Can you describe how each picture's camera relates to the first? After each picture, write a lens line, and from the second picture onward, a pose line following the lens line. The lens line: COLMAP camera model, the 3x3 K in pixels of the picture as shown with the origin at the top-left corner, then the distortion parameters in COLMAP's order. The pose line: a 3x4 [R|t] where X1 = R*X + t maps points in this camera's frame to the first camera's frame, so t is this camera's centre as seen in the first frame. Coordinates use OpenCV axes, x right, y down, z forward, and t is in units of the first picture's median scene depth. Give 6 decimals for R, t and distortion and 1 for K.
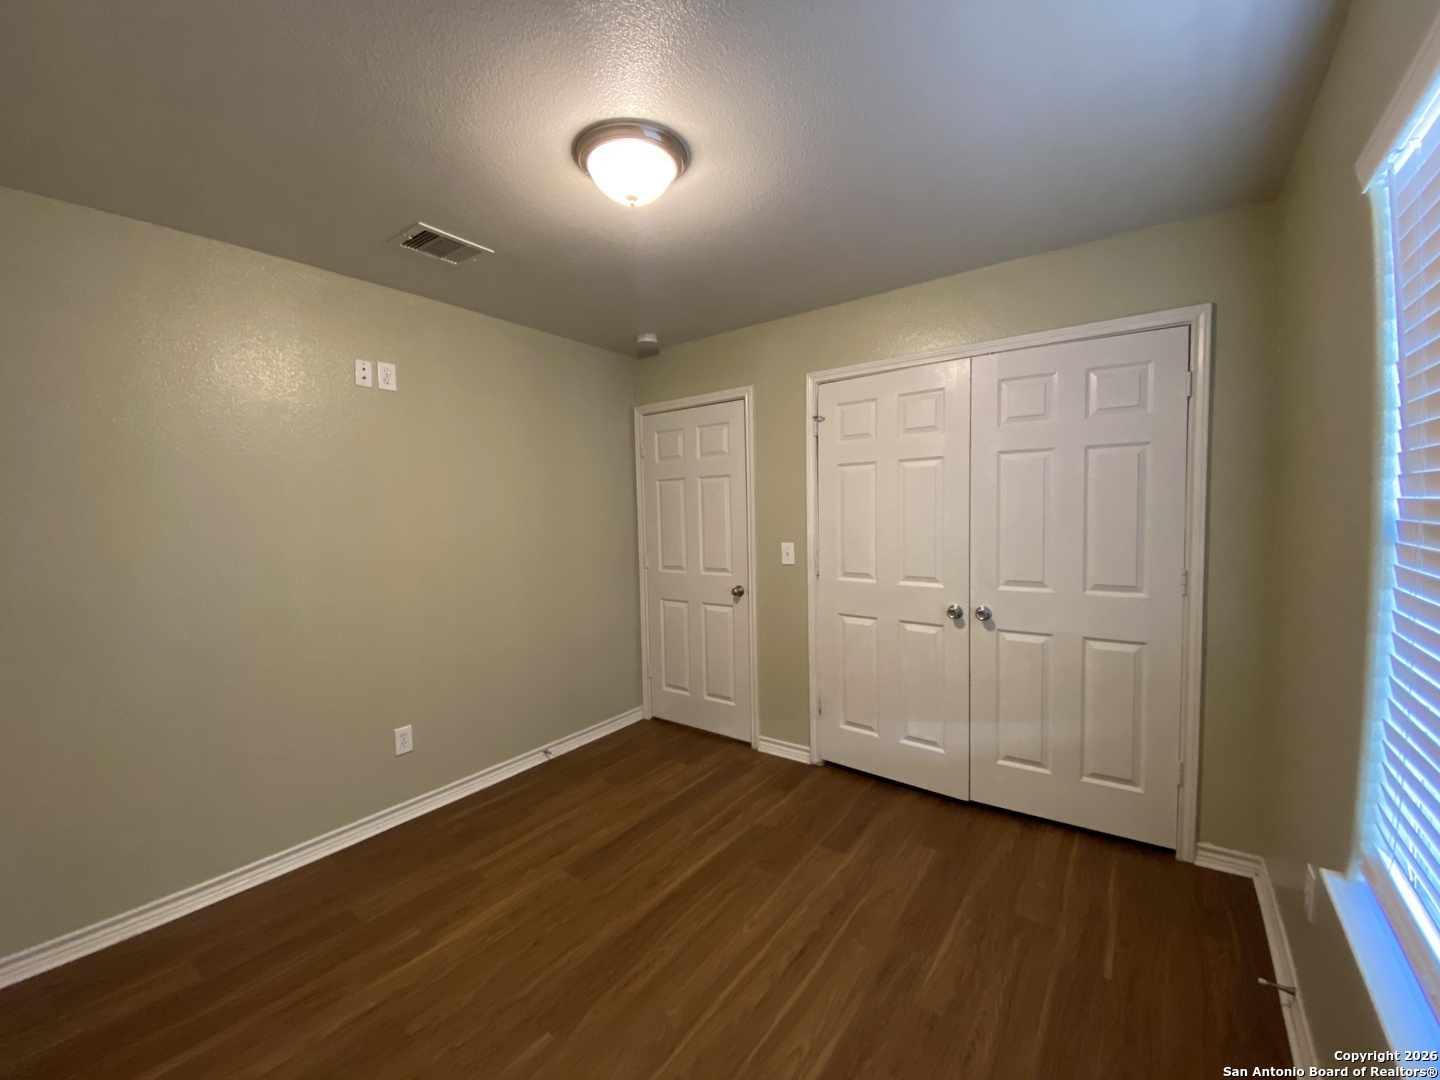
lens RADIAL K [[584.8, 0, 693.7], [0, 584.8, 563.3], [0, 0, 1]] dist [-0.026229, -0.000573]
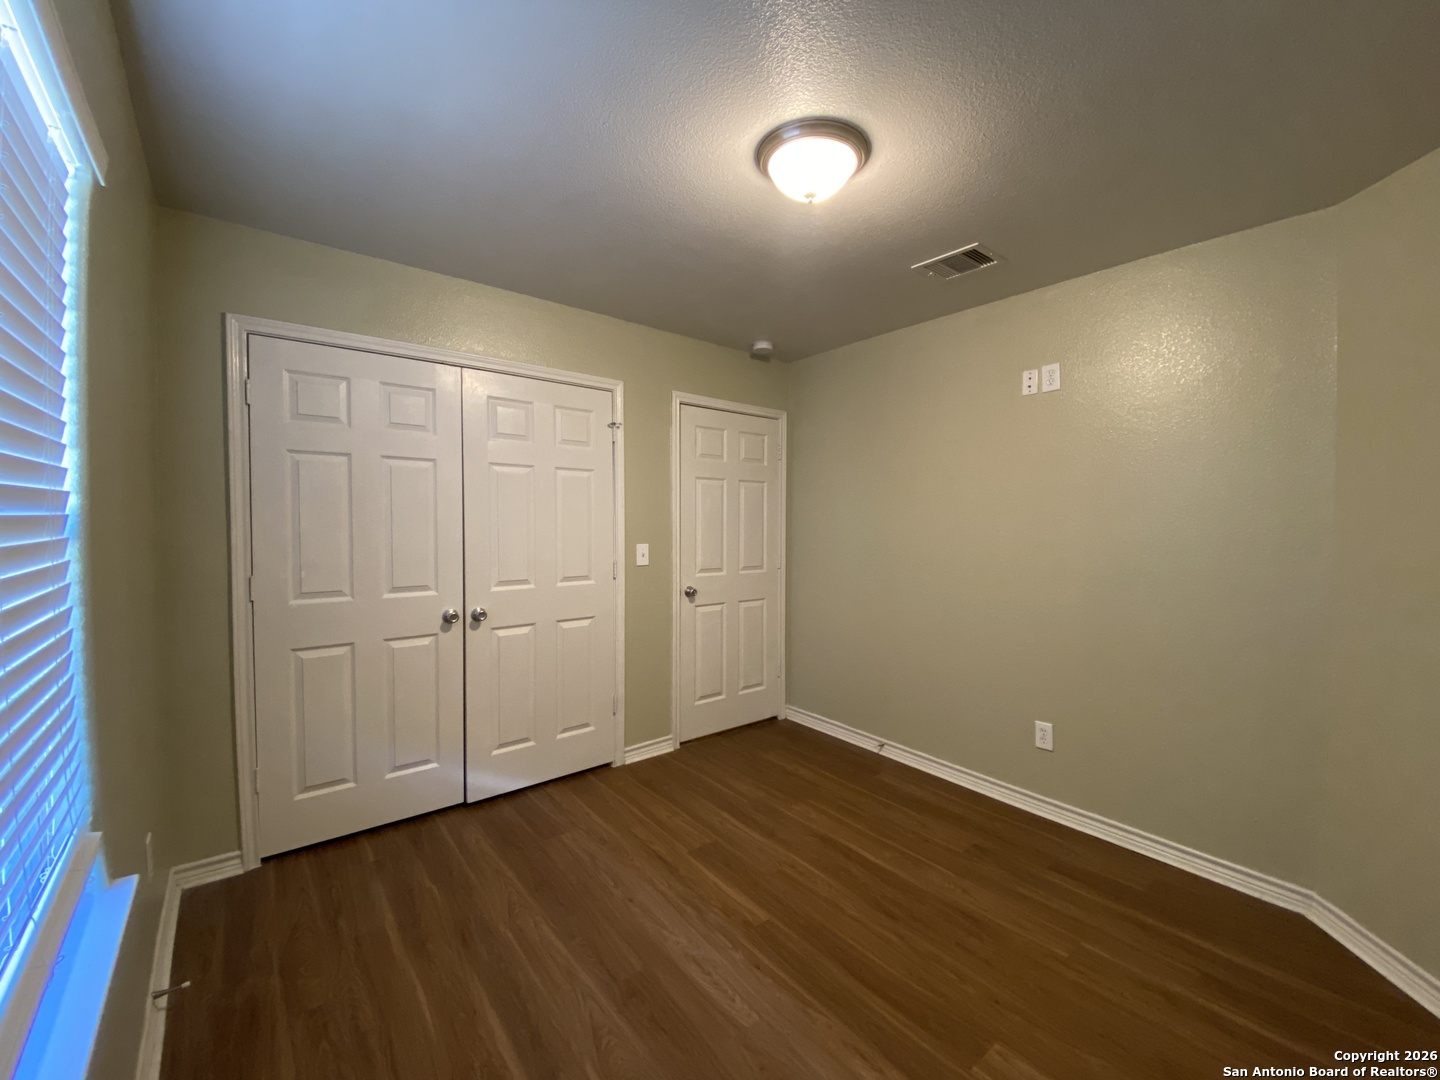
lens RADIAL K [[584.8, 0, 725.9], [0, 584.8, 542.2], [0, 0, 1]] dist [-0.026229, -0.000573]
pose [[0.197698, -0.012006, 0.980190, -0.567402], [0.063003, 0.998013, -0.000483, -0.020625], [-0.978236, 0.061851, 0.198061, 0.461717]]
